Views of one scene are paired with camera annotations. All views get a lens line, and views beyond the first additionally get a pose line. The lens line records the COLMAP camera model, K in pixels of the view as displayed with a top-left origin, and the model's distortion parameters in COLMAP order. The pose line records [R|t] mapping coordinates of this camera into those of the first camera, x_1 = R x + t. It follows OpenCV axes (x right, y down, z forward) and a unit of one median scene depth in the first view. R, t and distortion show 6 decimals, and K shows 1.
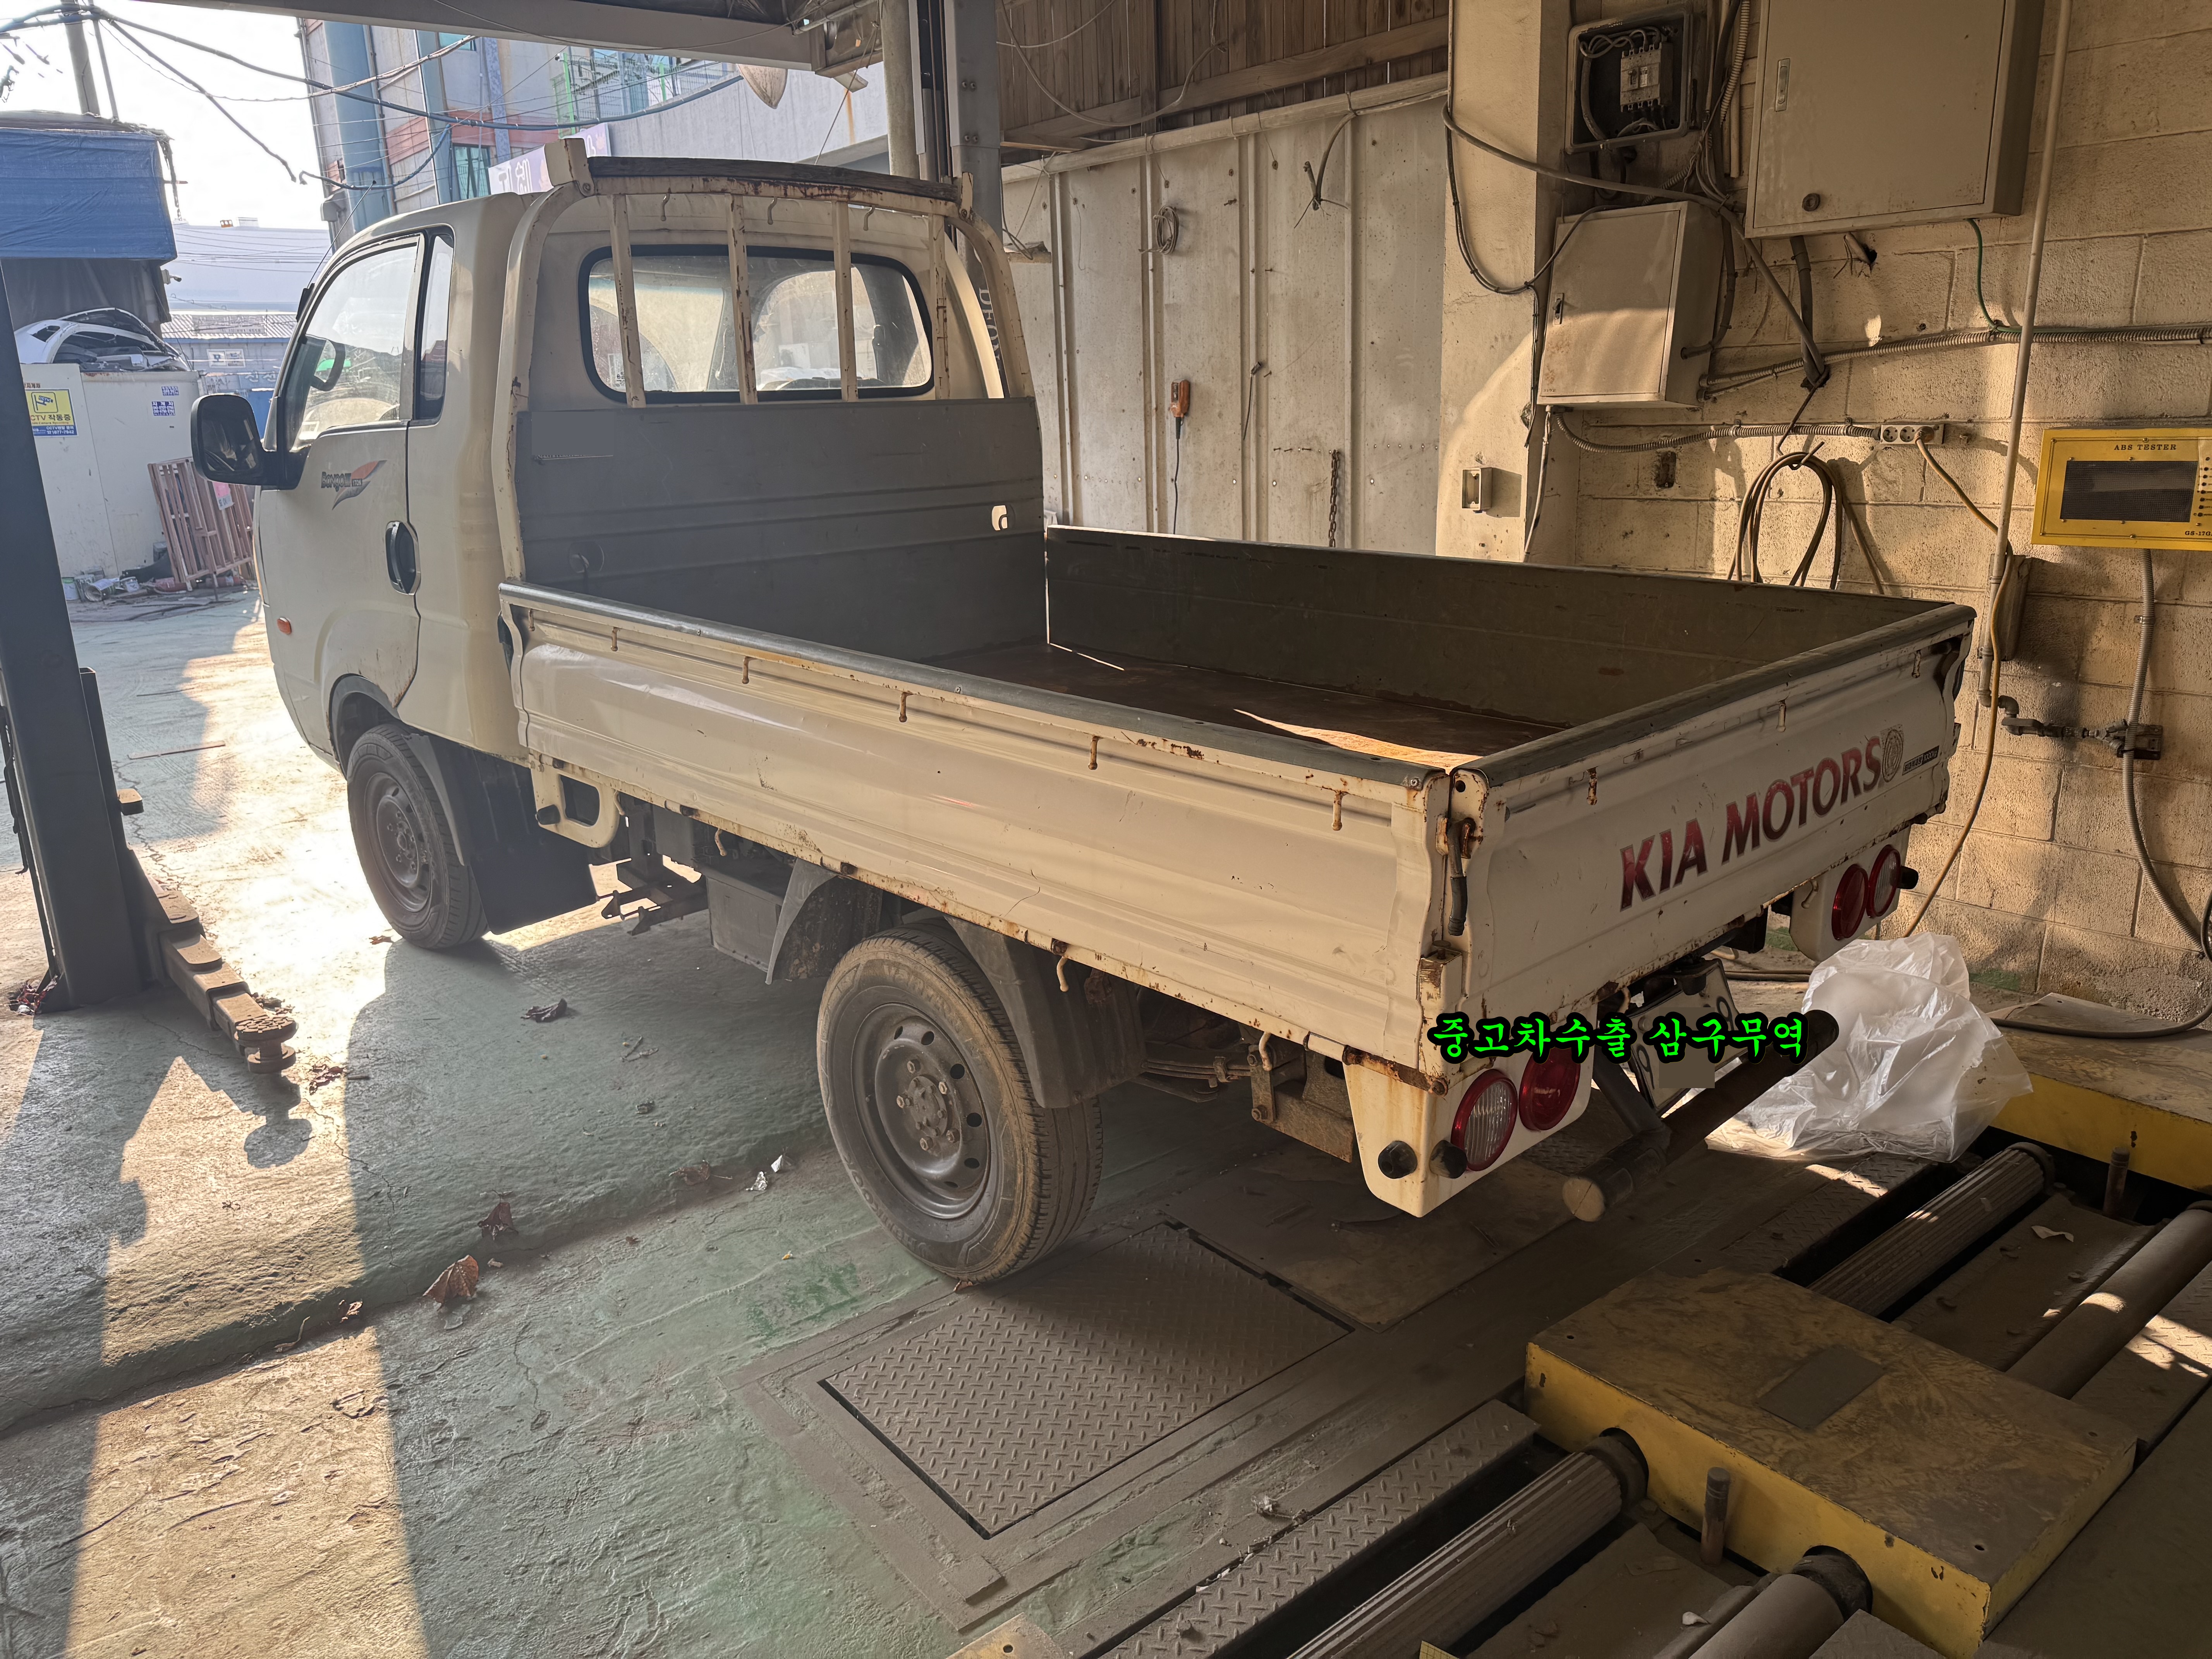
lens RADIAL K [[1558.6, 0, 1106.0], [0, 1558.6, 829.5], [0, 0, 1]] dist [-0.002773, 0.000180]
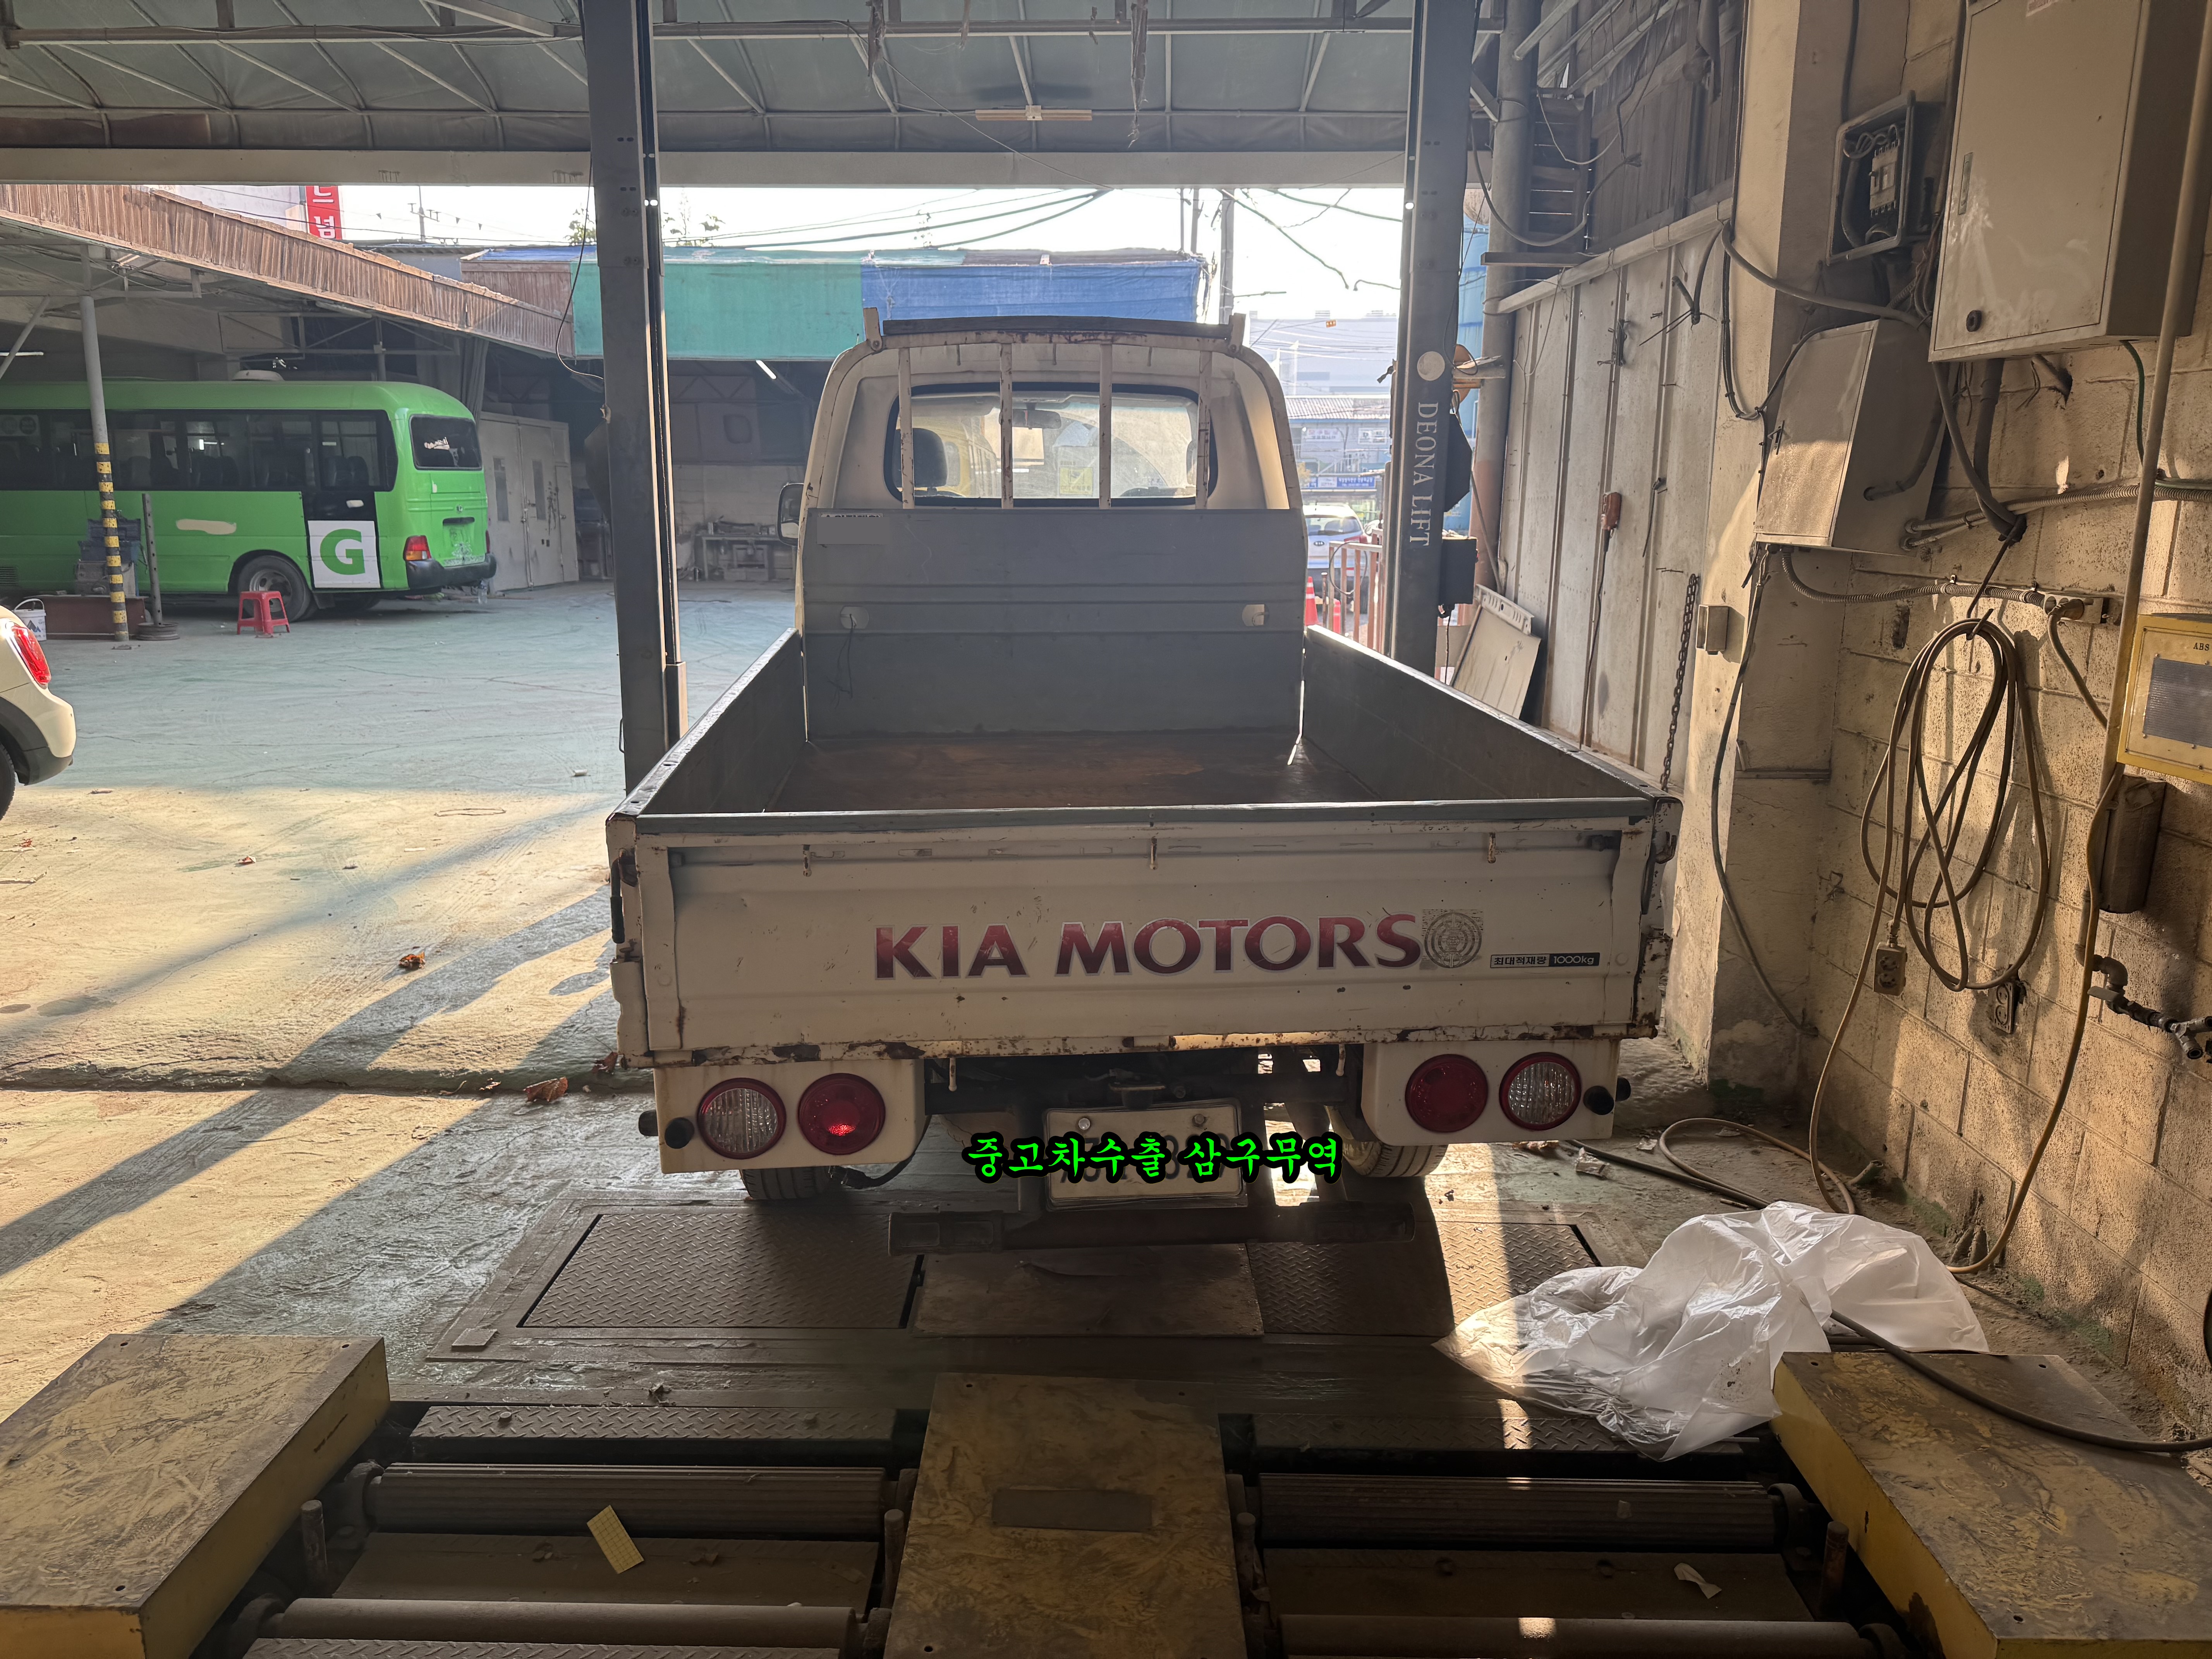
lens RADIAL K [[1556.6, 0, 1104.8], [0, 1556.6, 807.8], [0, 0, 1]] dist [0.070046, -0.105479]
pose [[0.770368, 0.162038, -0.616665, 0.660094], [-0.199301, 0.979901, 0.008508, -0.066499], [0.605650, 0.116348, 0.787179, 0.096859]]
